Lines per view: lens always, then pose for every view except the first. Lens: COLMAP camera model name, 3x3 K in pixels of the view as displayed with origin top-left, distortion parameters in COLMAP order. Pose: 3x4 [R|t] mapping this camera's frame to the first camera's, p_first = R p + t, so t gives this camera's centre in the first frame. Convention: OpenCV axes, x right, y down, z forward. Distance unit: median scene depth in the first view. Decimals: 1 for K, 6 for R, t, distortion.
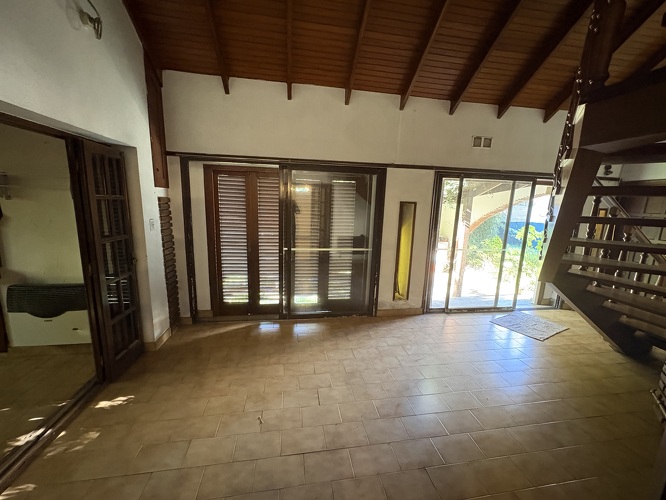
lens RADIAL K [[263.0, 0, 329.0], [0, 263.0, 250.0], [0, 0, 1]] dist [0.001725, -0.000960]
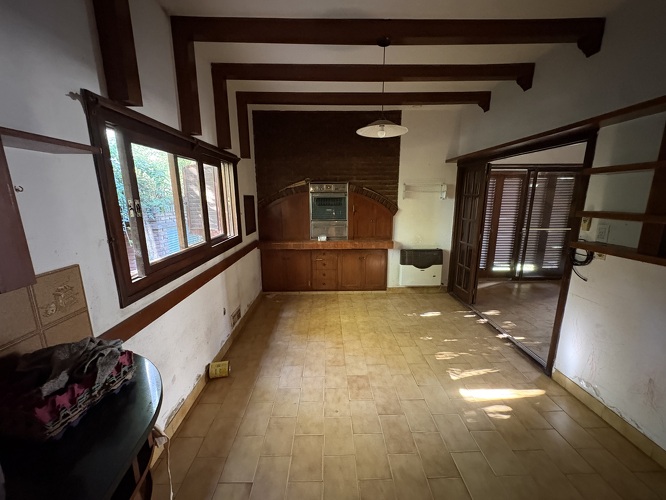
lens RADIAL K [[263.0, 0, 329.8], [0, 263.0, 249.6], [0, 0, 1]] dist [0.001725, -0.000960]
pose [[0.988398, -0.004328, -0.151827, -0.919741], [0.009003, 0.999506, 0.030117, 0.049892], [0.151622, -0.031134, 0.987948, -0.504765]]
